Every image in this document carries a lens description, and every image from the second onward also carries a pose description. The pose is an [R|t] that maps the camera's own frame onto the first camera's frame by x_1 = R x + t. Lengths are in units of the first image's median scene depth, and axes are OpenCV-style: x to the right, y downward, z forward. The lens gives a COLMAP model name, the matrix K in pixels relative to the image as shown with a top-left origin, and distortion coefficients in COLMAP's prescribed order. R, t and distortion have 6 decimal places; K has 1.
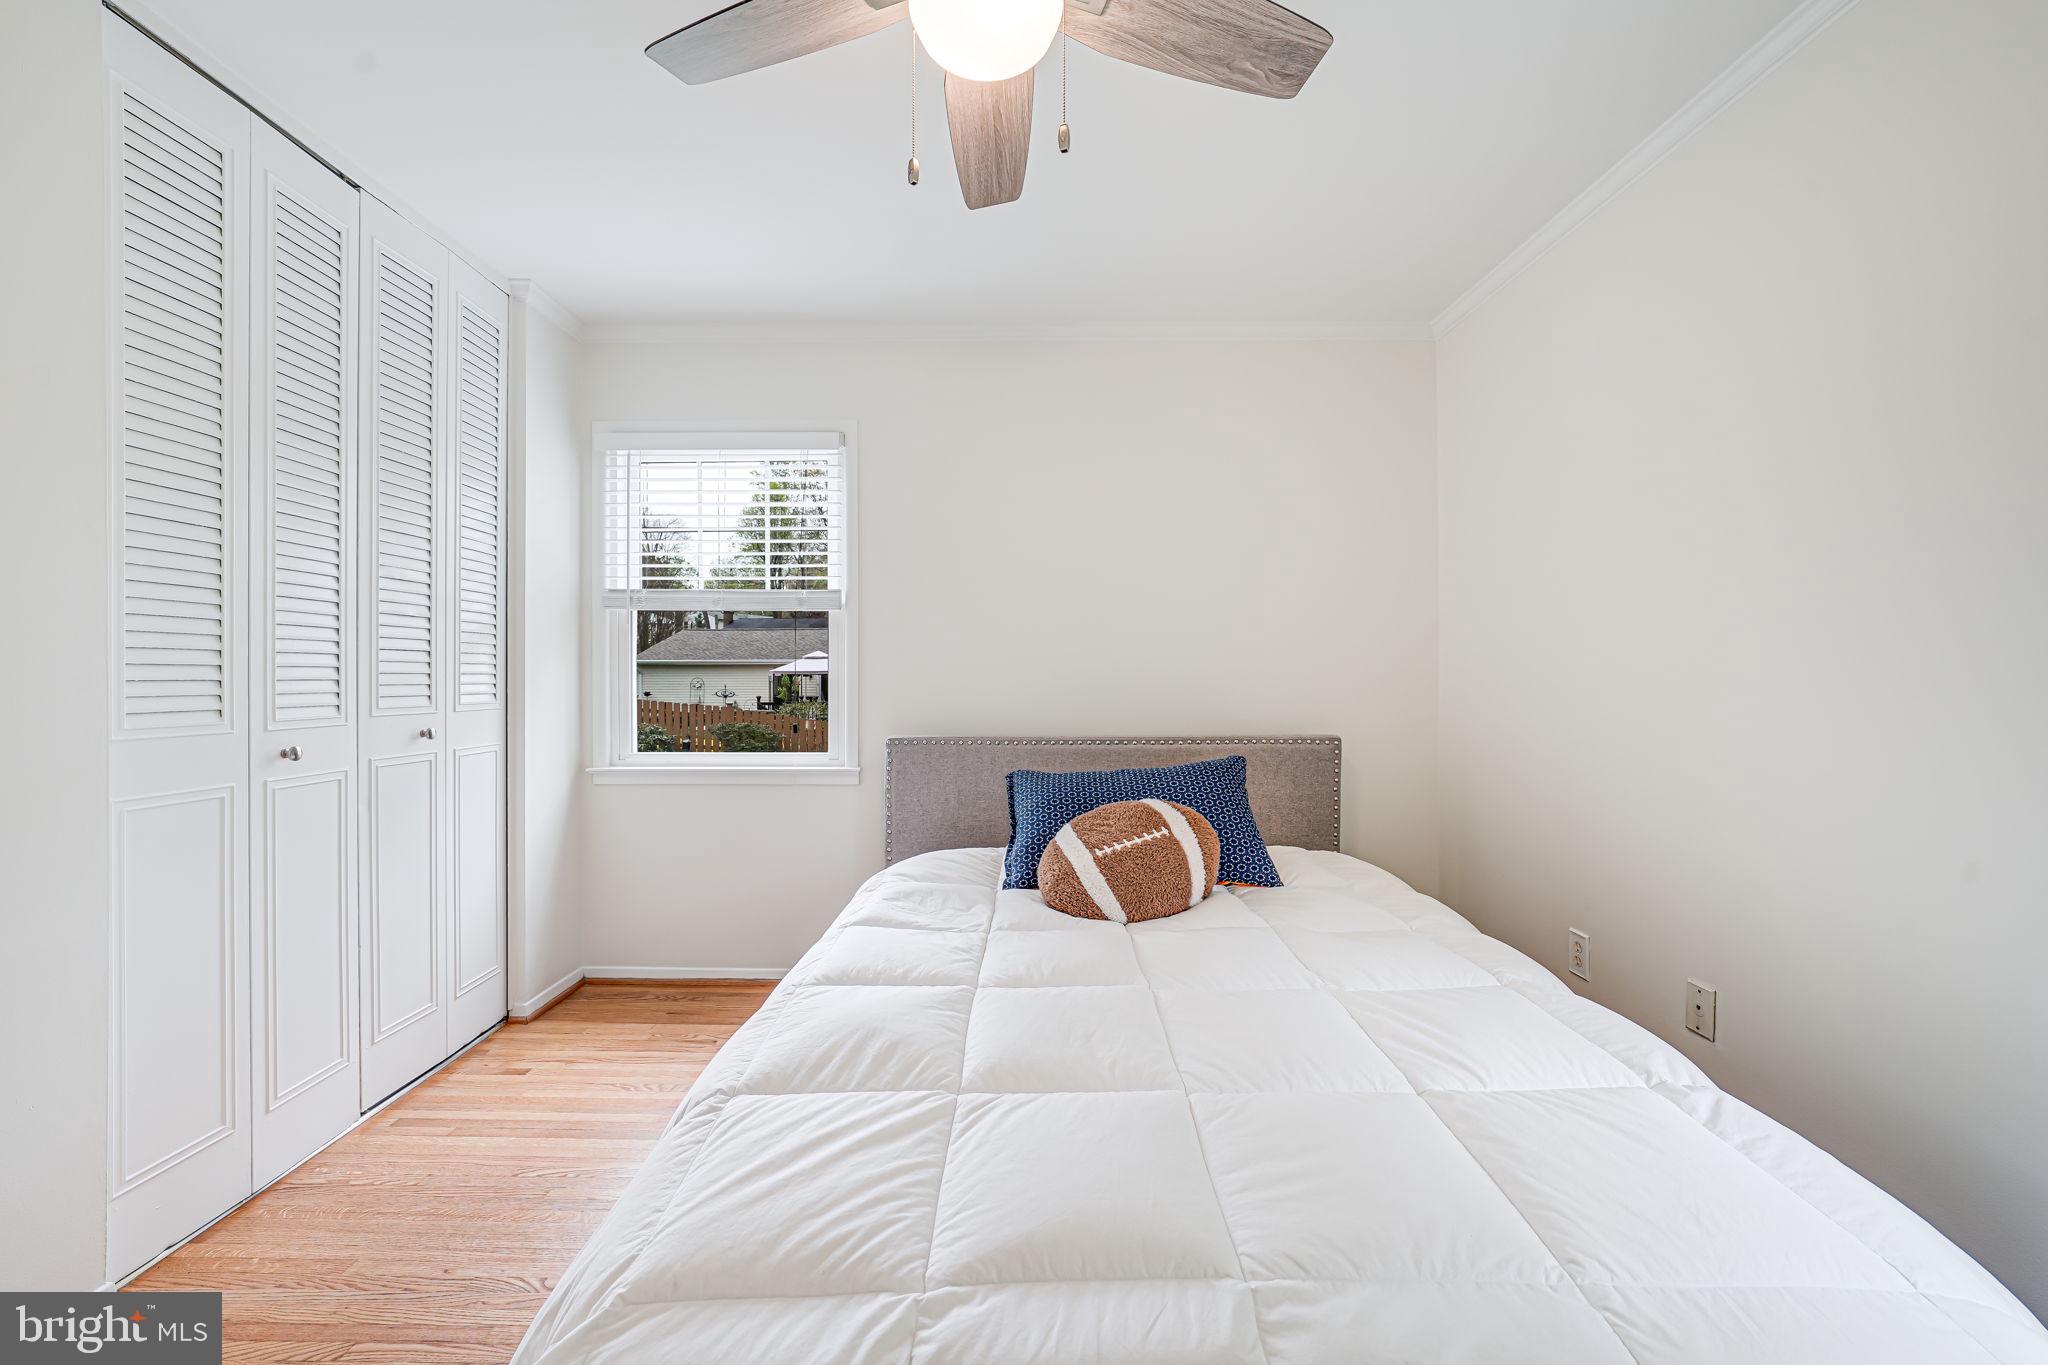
lens RADIAL K [[819.9, 0, 1013.2], [0, 819.9, 672.0], [0, 0, 1]] dist [-0.002160, 0.000007]
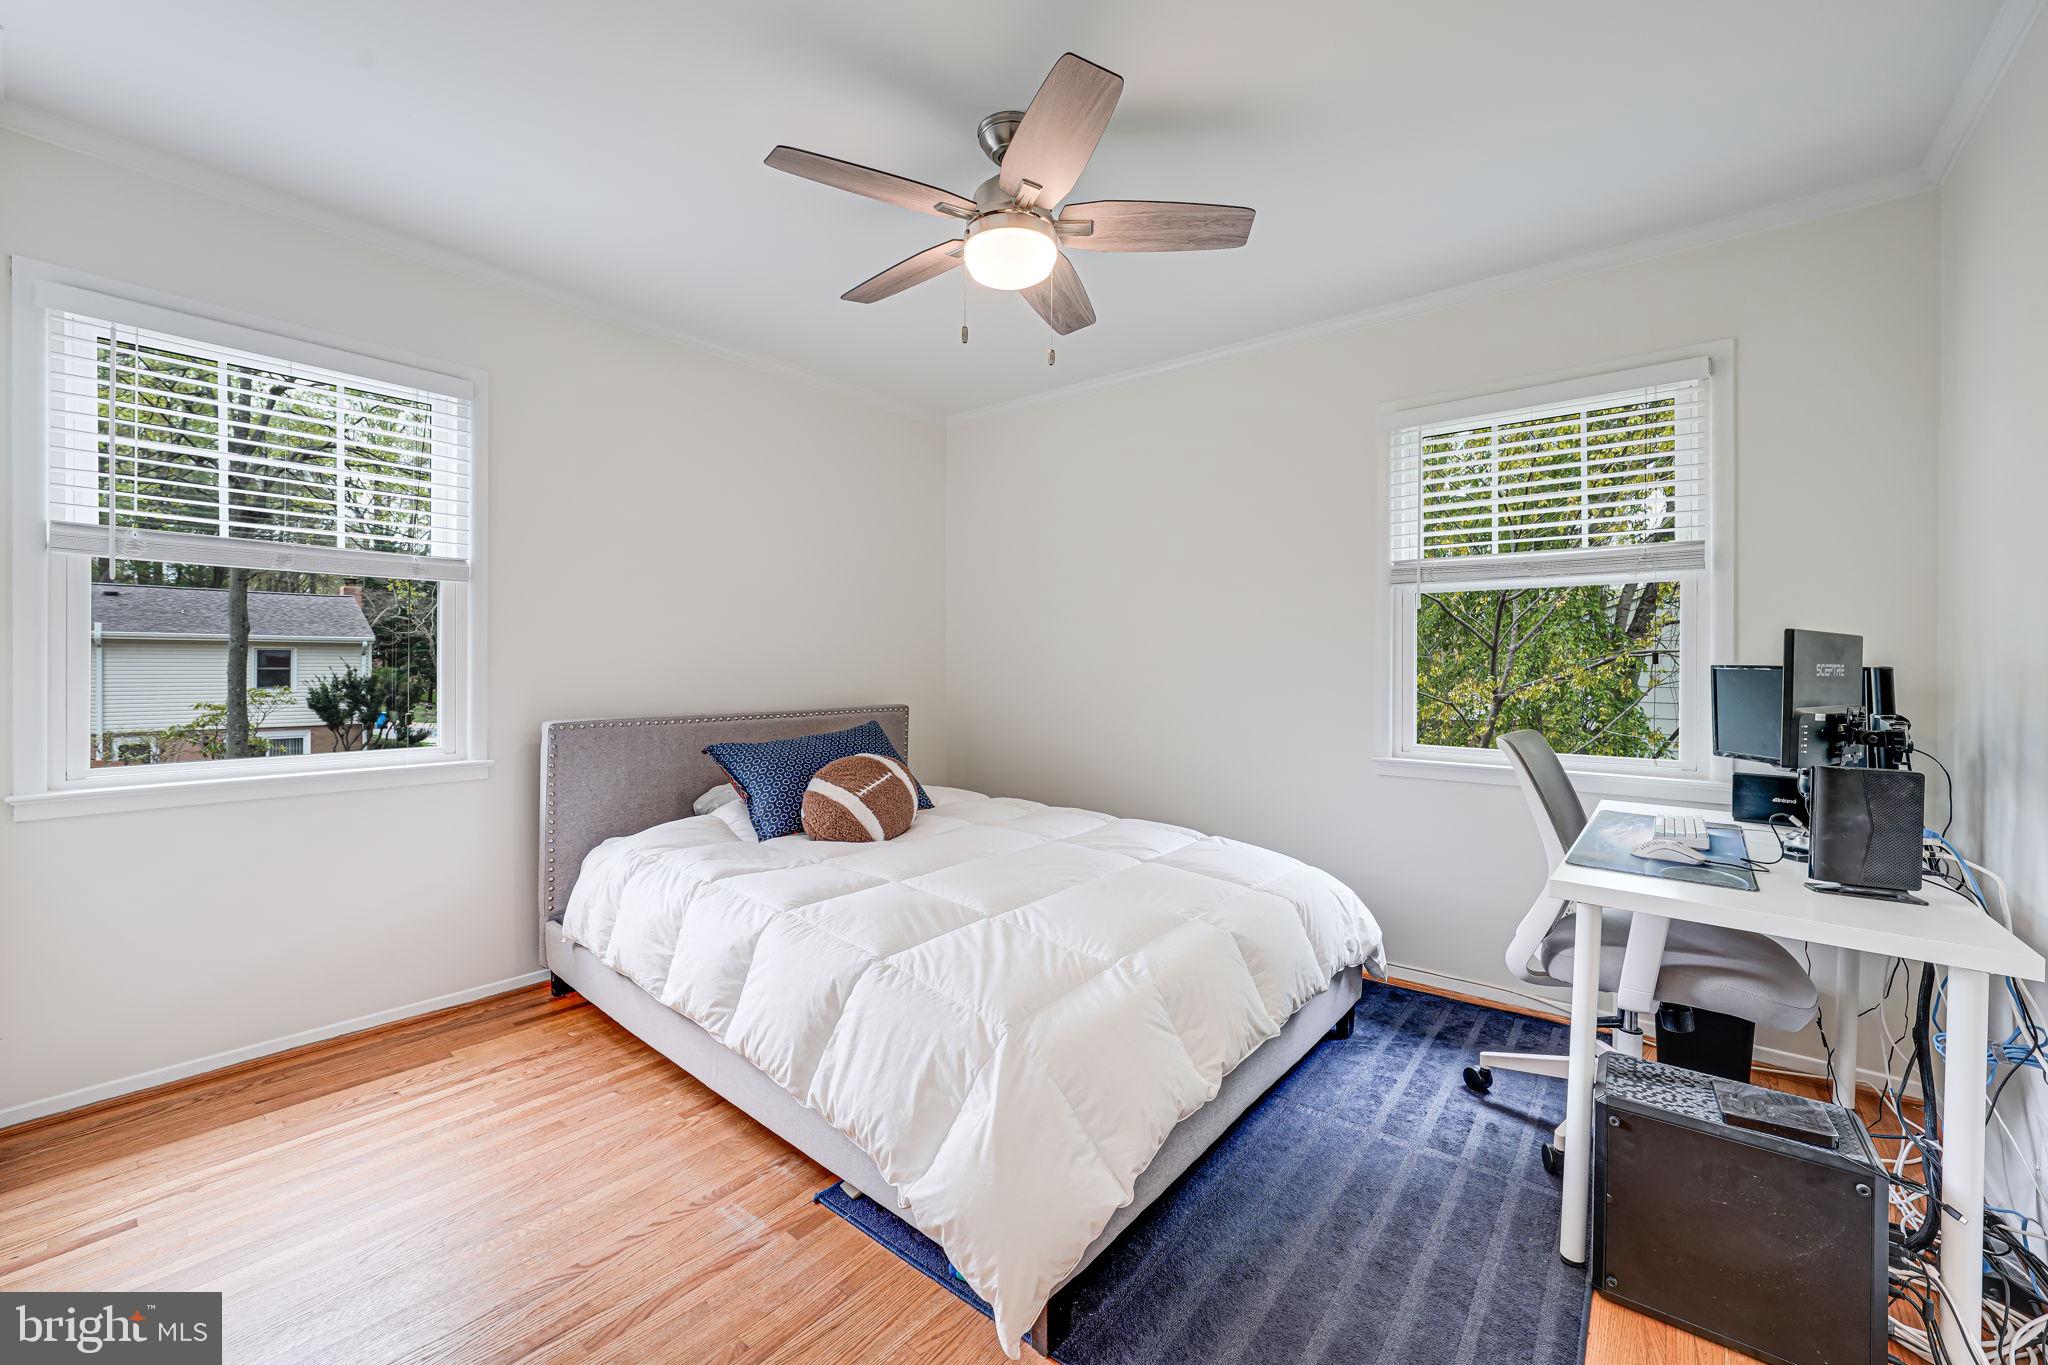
lens RADIAL K [[830.8, 0, 1029.1], [0, 830.8, 651.4], [0, 0, 1]] dist [-0.000842, 0.000125]
pose [[0.615388, 0.016132, 0.788060, -0.580701], [-0.008845, 0.999869, -0.013561, 0.005287], [-0.788175, 0.001375, 0.615450, -0.028722]]
